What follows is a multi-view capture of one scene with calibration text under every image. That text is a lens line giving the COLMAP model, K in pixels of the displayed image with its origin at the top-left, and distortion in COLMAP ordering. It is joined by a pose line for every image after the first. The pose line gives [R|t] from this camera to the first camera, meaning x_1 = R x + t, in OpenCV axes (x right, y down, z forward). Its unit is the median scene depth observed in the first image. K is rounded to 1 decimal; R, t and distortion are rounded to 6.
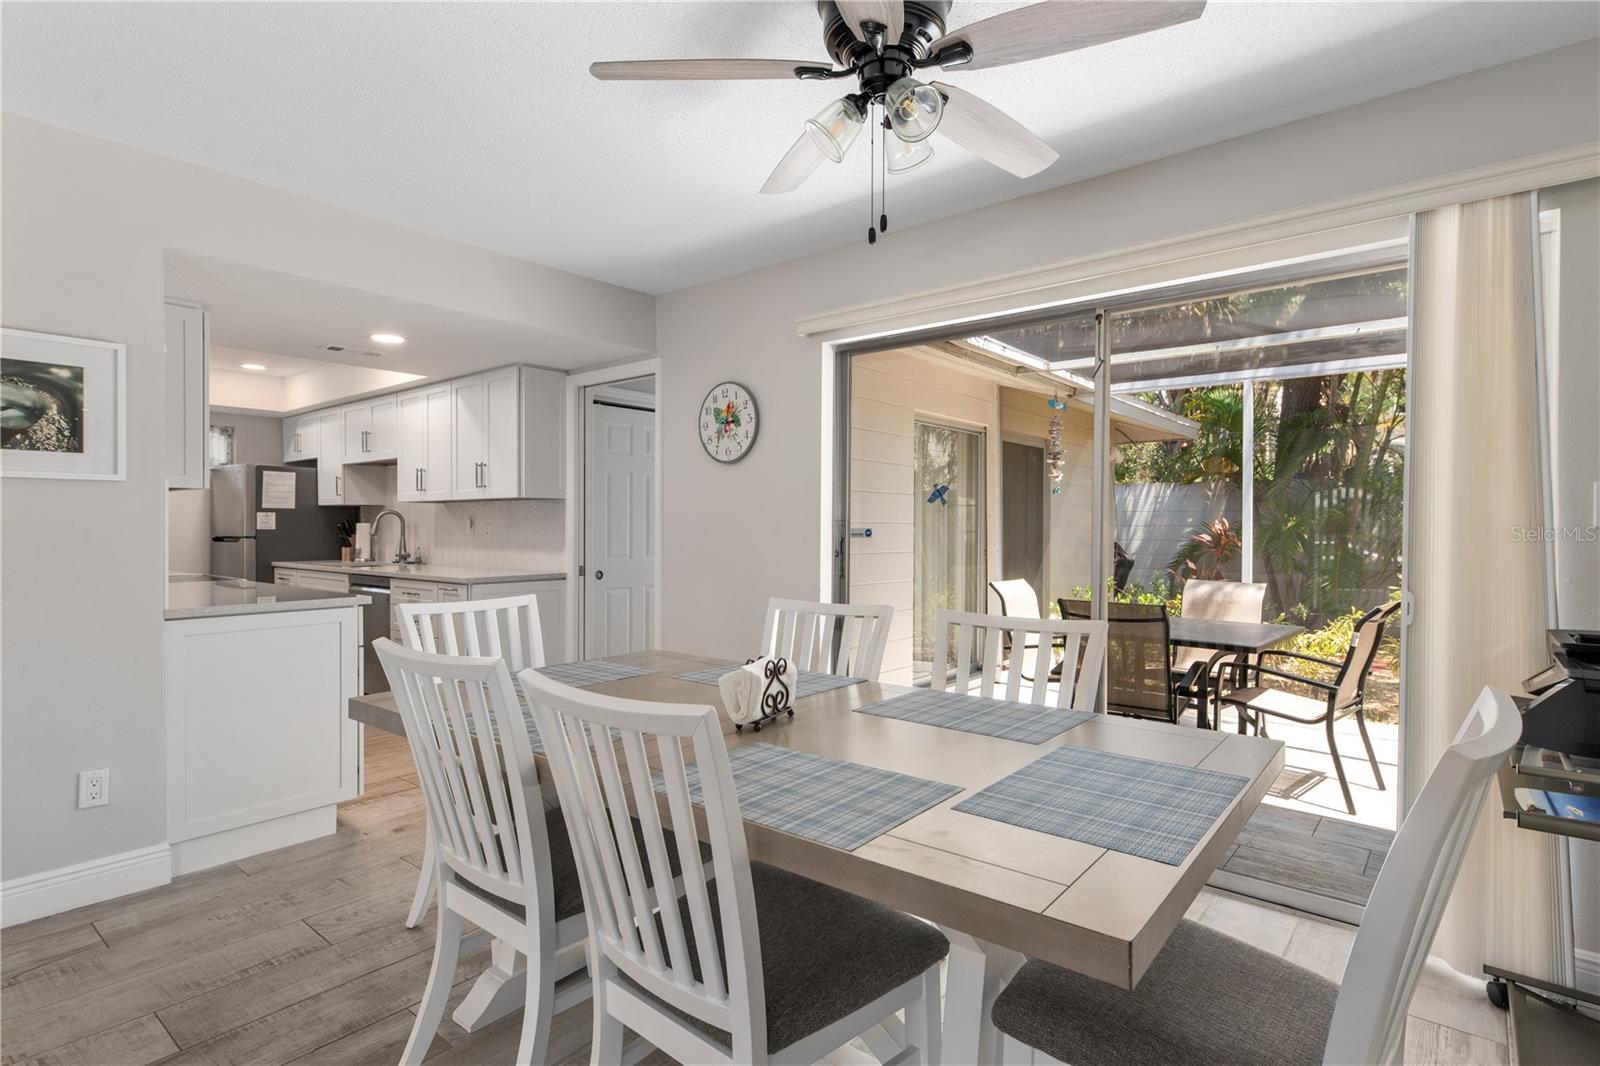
lens RADIAL K [[805.0, 0, 809.1], [0, 805.0, 527.3], [0, 0, 1]] dist [0.009451, -0.000466]
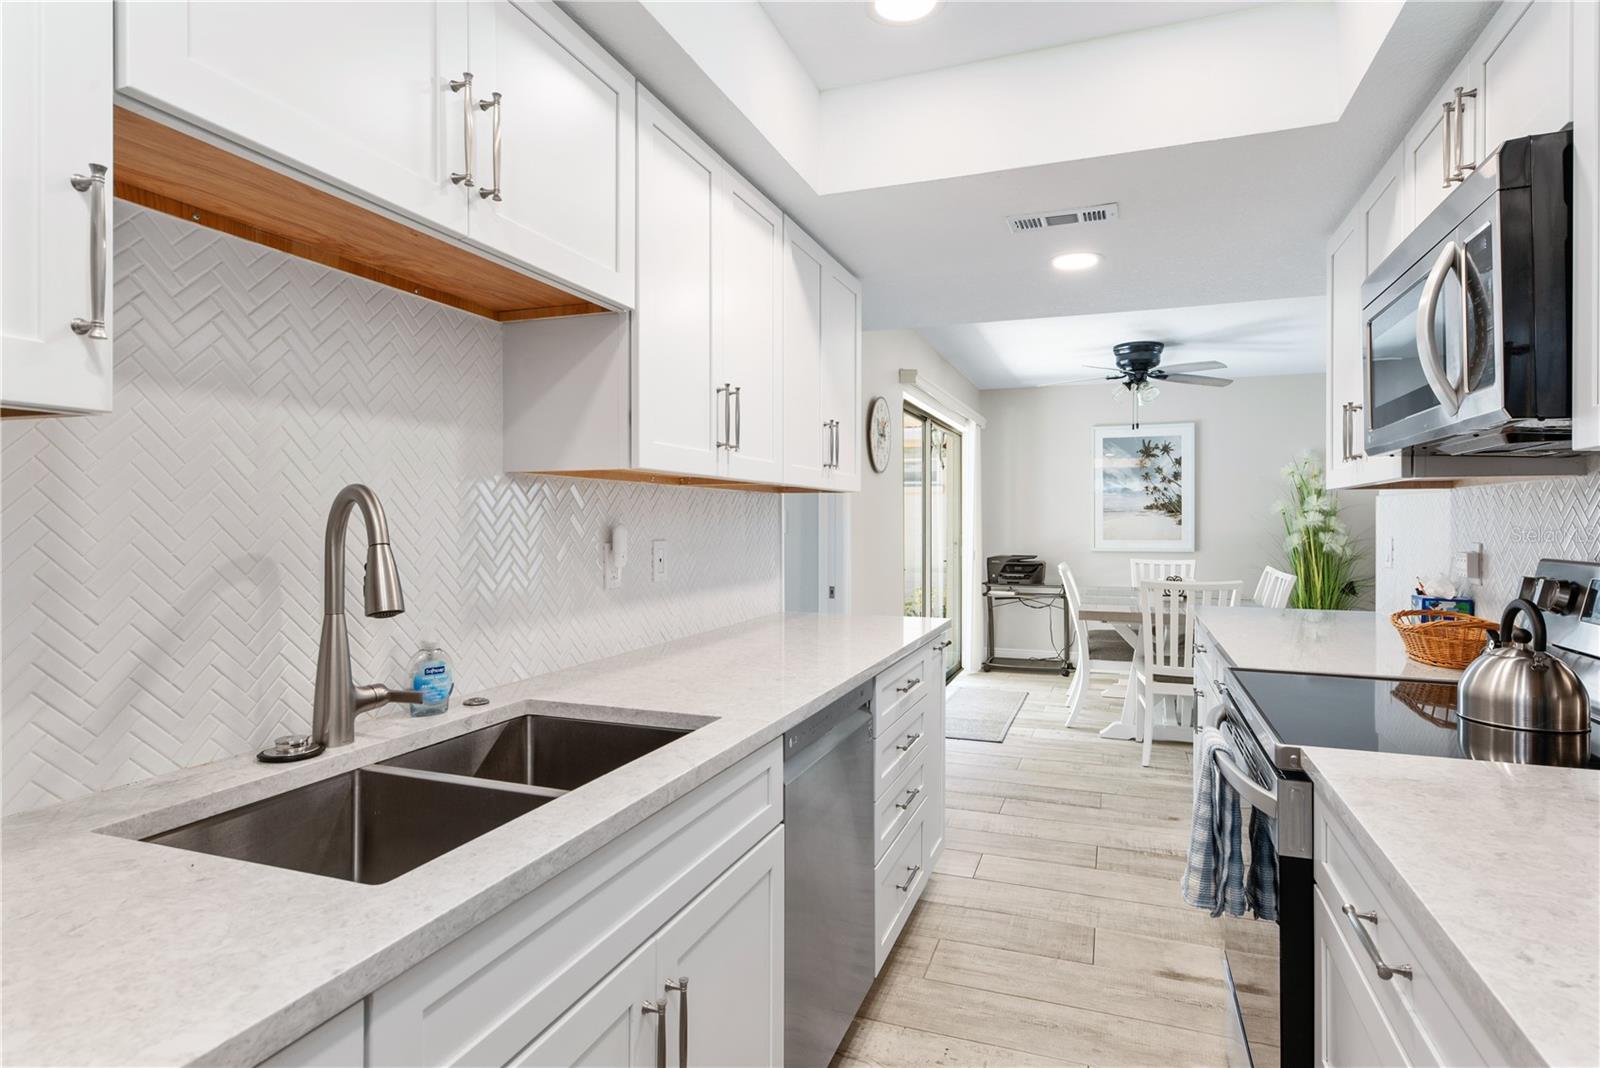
lens RADIAL K [[847.5, 0, 800.3], [0, 847.5, 529.5], [0, 0, 1]] dist [0.005224, 0.001196]
pose [[-0.317618, -0.008908, 0.948177, -0.925718], [0.003509, 0.999938, 0.010569, -0.014495], [-0.948212, 0.006684, -0.317567, 1.193594]]
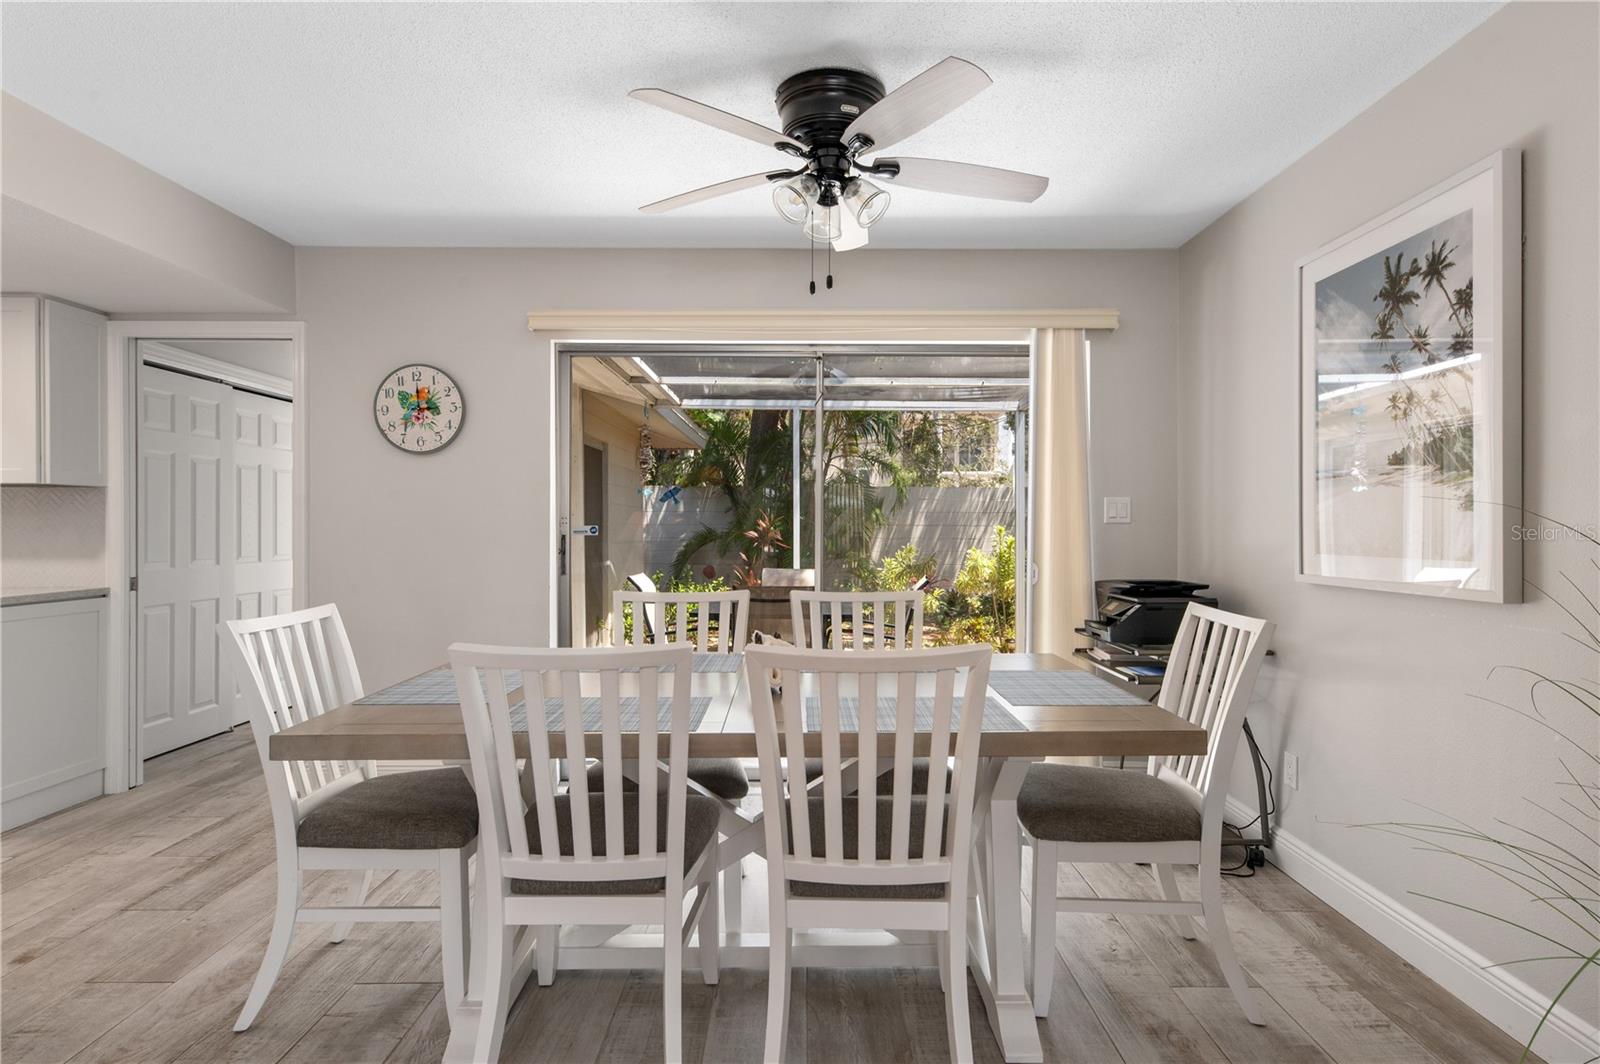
lens RADIAL K [[813.3, 0, 804.4], [0, 813.3, 525.5], [0, 0, 1]] dist [0.014731, 0.000159]
pose [[0.773114, -0.000330, 0.634267, -0.286255], [0.002498, 0.999994, -0.002524, 0.003293], [-0.634262, 0.003536, 0.773110, 0.014788]]
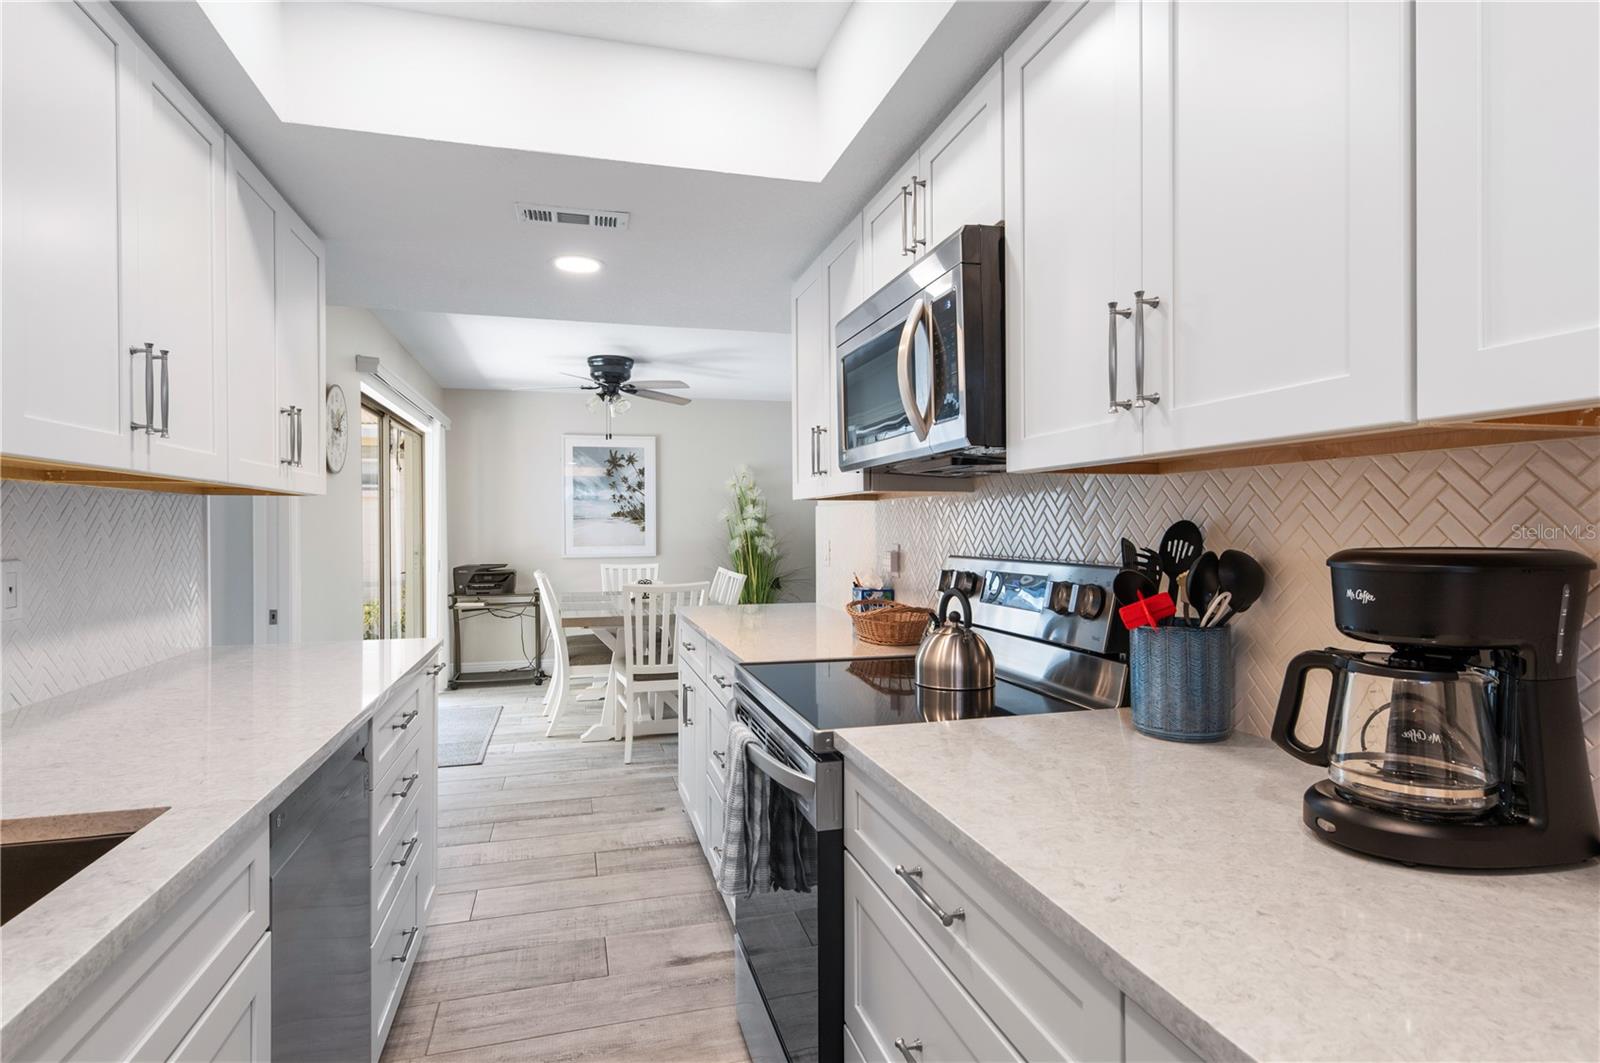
lens RADIAL K [[842.2, 0, 800.0], [0, 842.2, 531.5], [0, 0, 1]] dist [0.011290, 0.000704]
pose [[-0.813096, 0.001696, 0.582127, -0.888151], [0.008262, 0.999929, 0.008625, -0.015144], [-0.582071, 0.011823, -0.813052, 1.205896]]
